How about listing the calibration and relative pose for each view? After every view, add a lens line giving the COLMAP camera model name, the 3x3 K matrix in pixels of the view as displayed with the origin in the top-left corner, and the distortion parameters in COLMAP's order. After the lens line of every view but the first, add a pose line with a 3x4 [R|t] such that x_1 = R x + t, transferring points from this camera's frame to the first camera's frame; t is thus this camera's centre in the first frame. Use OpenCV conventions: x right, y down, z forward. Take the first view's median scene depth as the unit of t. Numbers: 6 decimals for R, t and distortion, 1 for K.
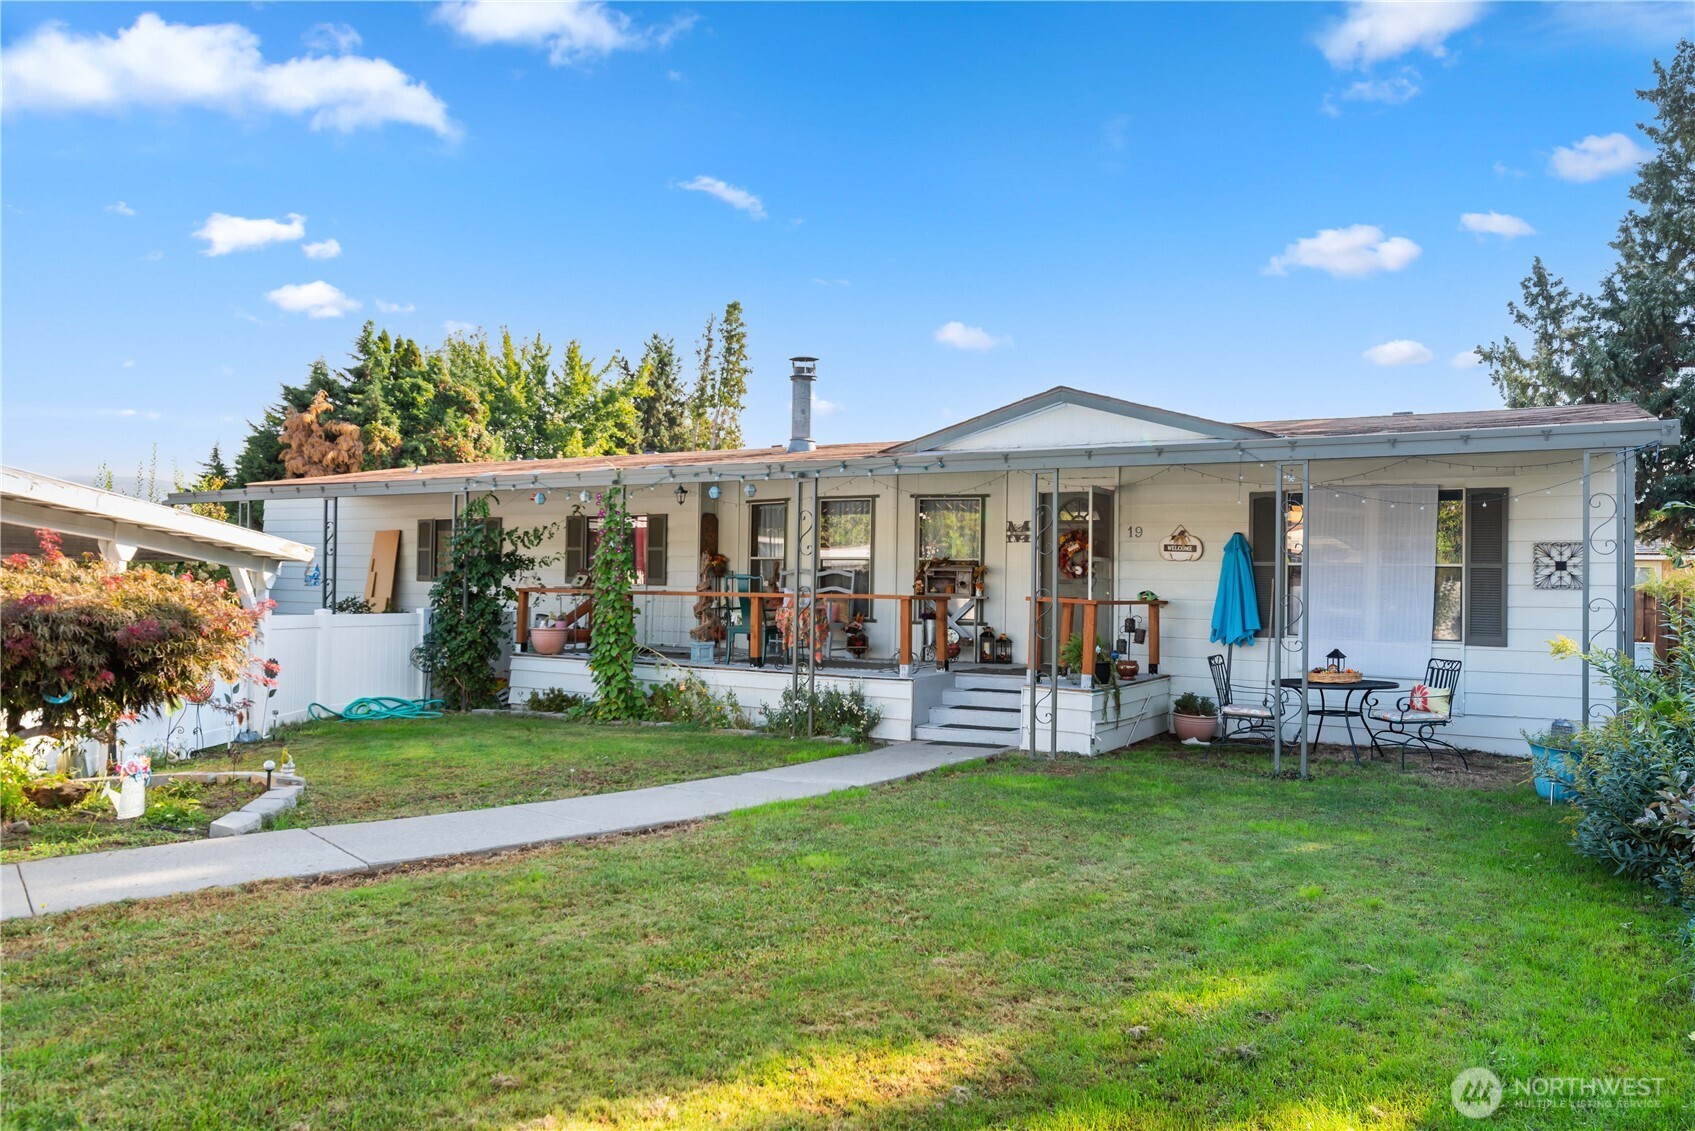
lens RADIAL K [[1186.6, 0, 846.0], [0, 1186.6, 570.0], [0, 0, 1]] dist [-0.012326, -0.000168]
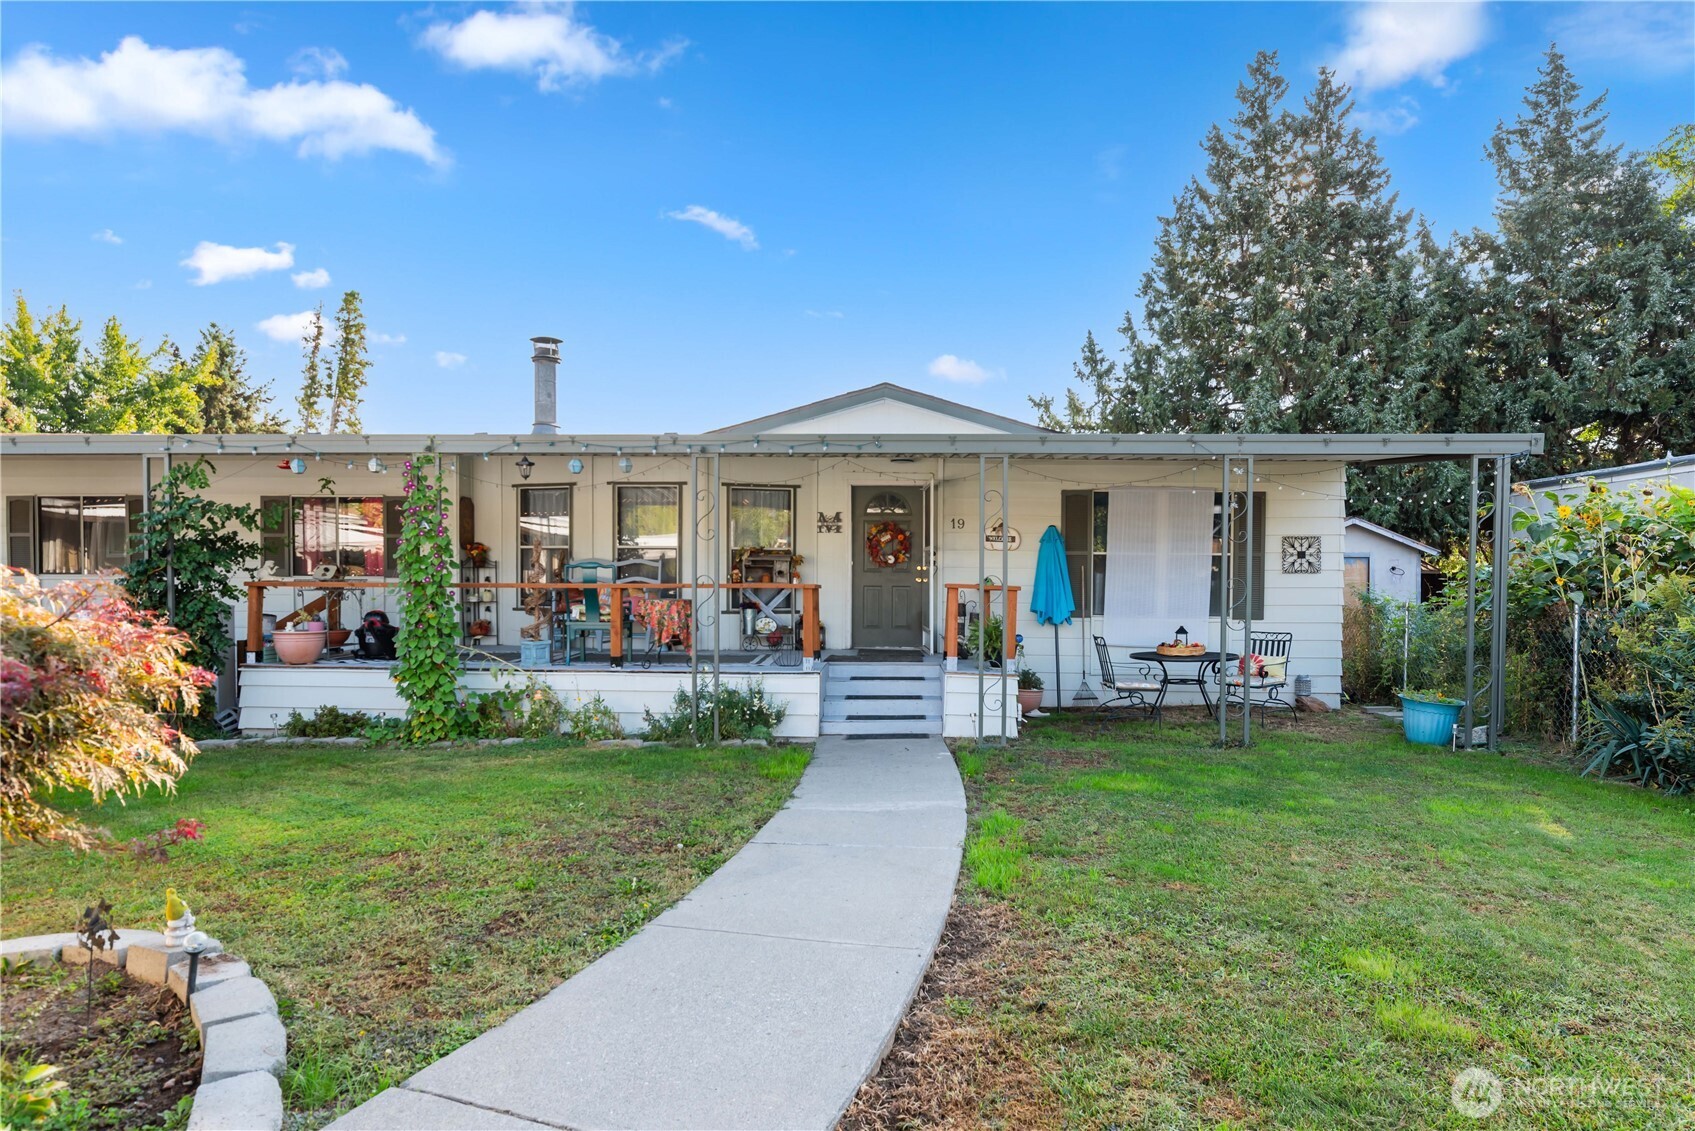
lens RADIAL K [[919.9, 0, 861.6], [0, 919.9, 598.5], [0, 0, 1]] dist [-0.013619, 0.002900]
pose [[0.874020, -0.018526, 0.485538, -0.220792], [0.001603, 0.999377, 0.035246, 0.006029], [-0.485888, -0.030027, 0.873505, 0.279396]]
